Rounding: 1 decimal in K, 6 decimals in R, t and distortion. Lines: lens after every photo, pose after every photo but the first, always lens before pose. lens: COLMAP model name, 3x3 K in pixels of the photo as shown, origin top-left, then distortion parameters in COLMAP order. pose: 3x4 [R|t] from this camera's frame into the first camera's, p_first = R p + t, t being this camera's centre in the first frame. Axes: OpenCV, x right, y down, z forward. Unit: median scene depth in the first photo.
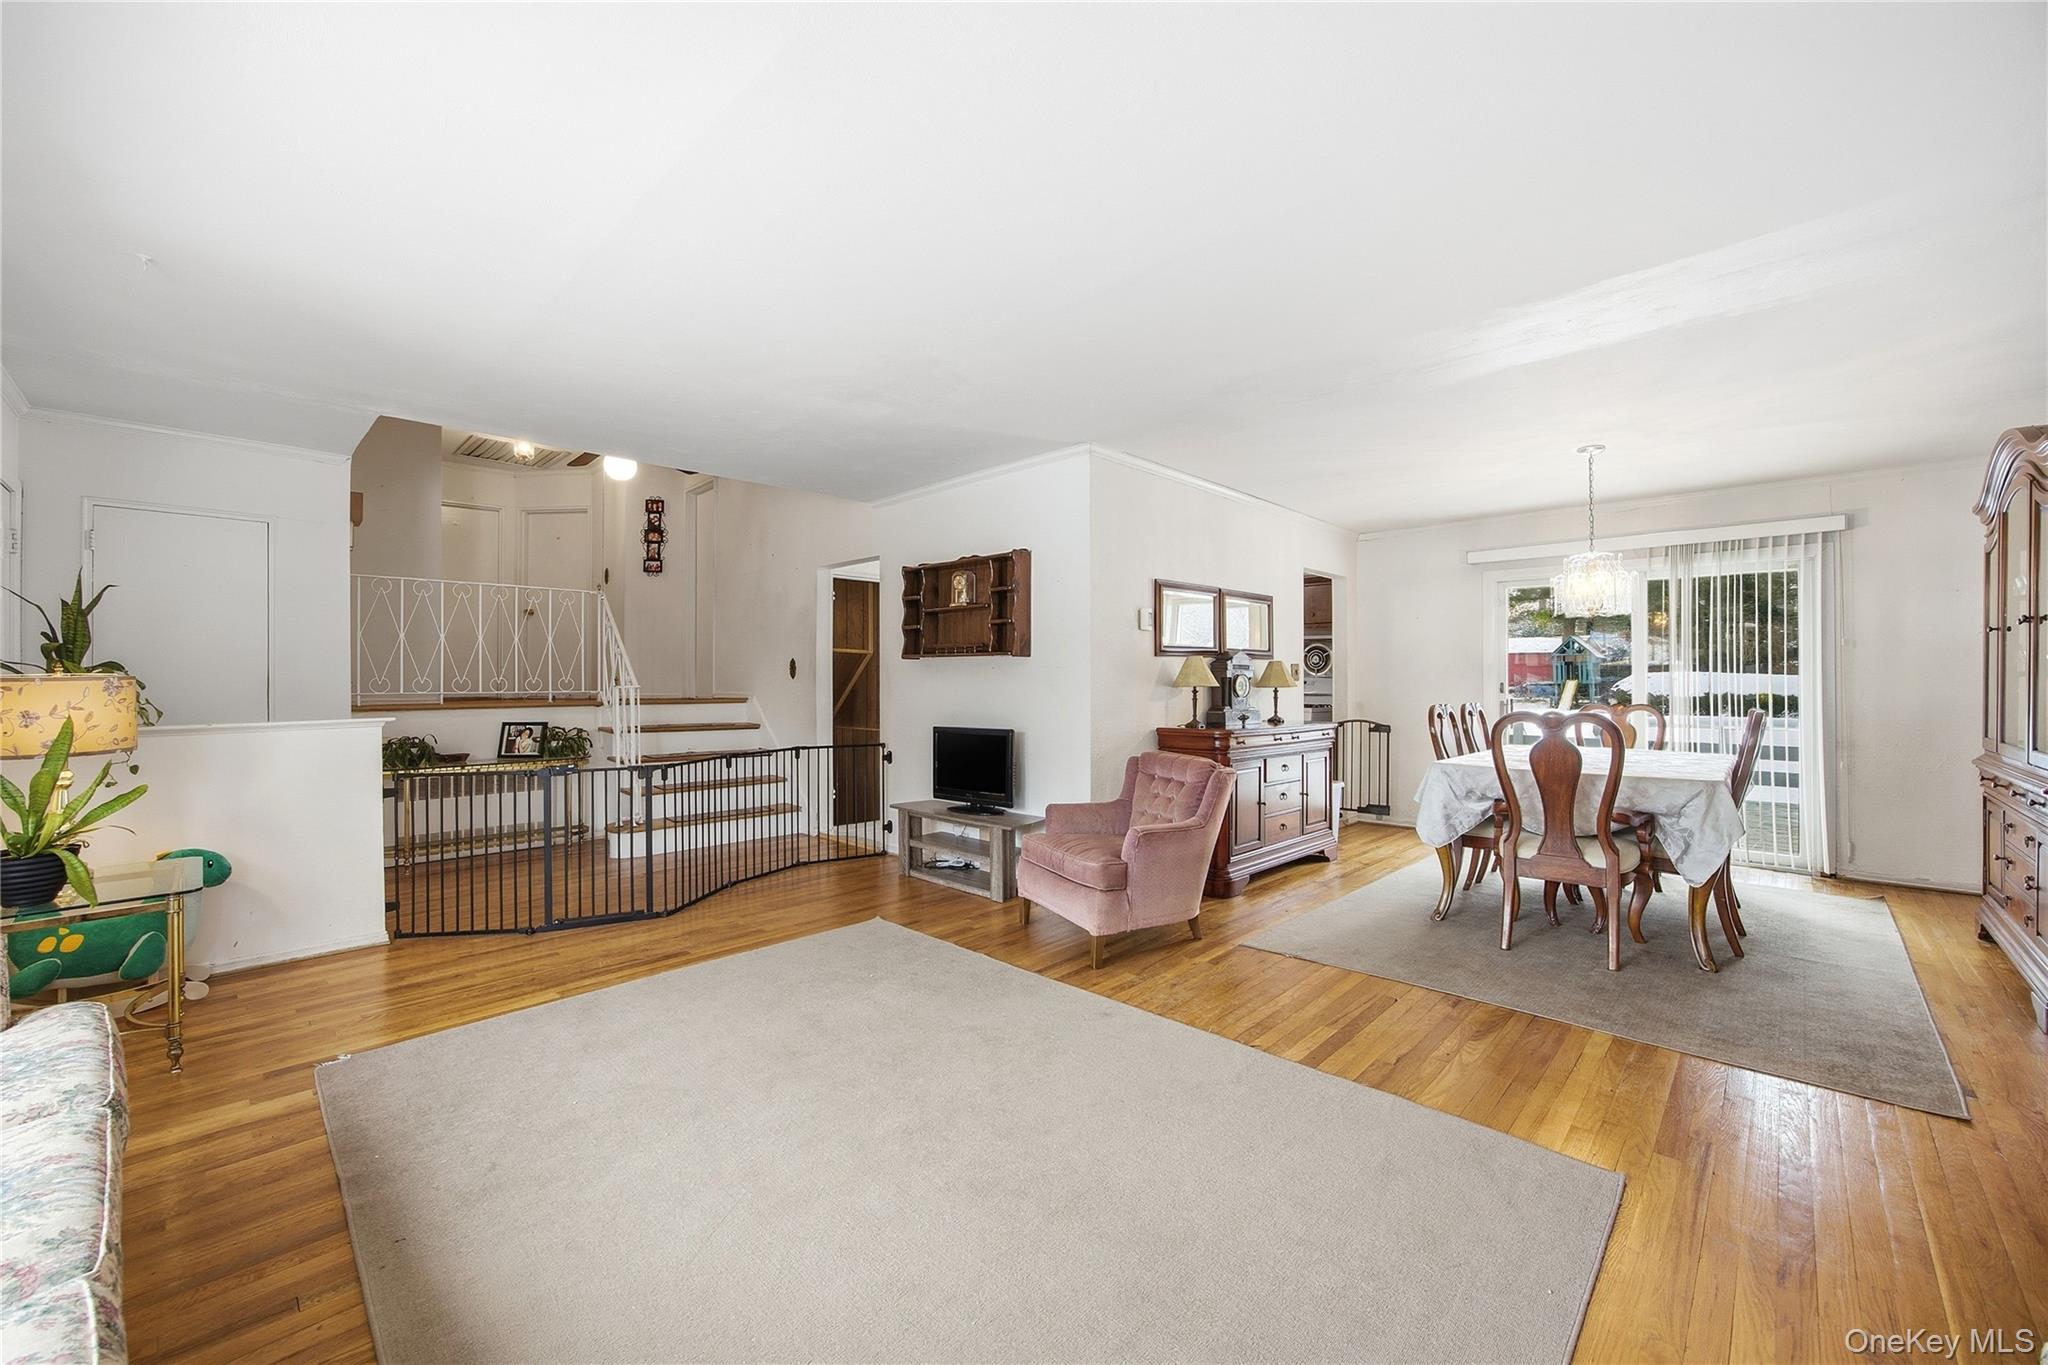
lens RADIAL K [[795.6, 0, 1018.4], [0, 795.6, 671.7], [0, 0, 1]] dist [-0.022687, 0.000141]
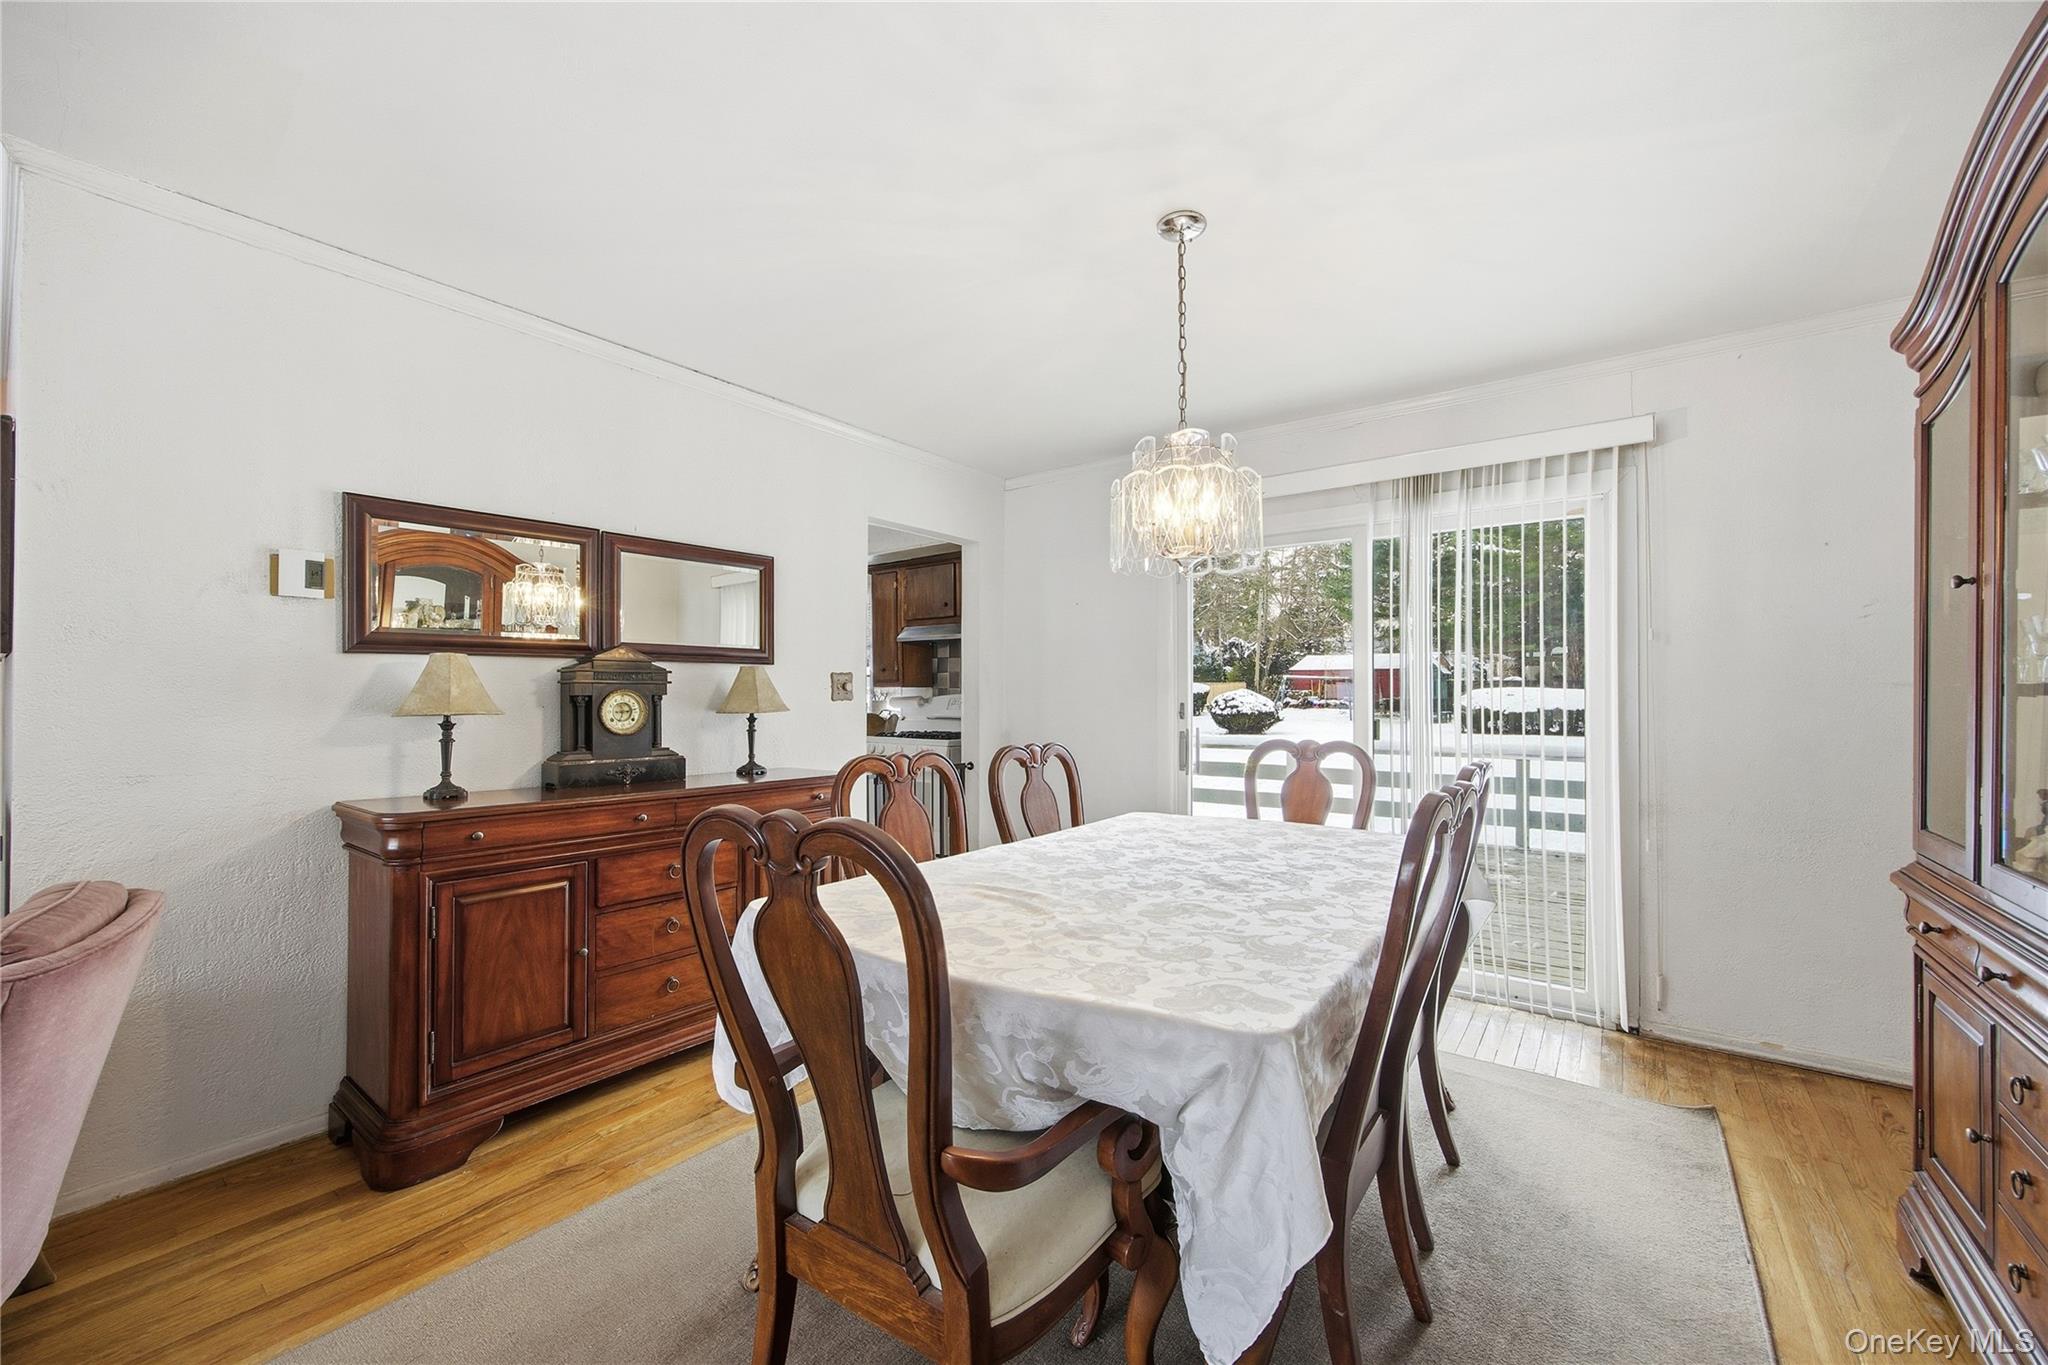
lens RADIAL K [[790.5, 0, 1025.7], [0, 790.5, 690.3], [0, 0, 1]] dist [-0.031326, 0.000463]
pose [[0.990770, -0.001052, 0.135546, 0.510766], [0.000869, 0.999999, 0.001414, 0.003085], [-0.135548, -0.001283, 0.990770, 0.478811]]
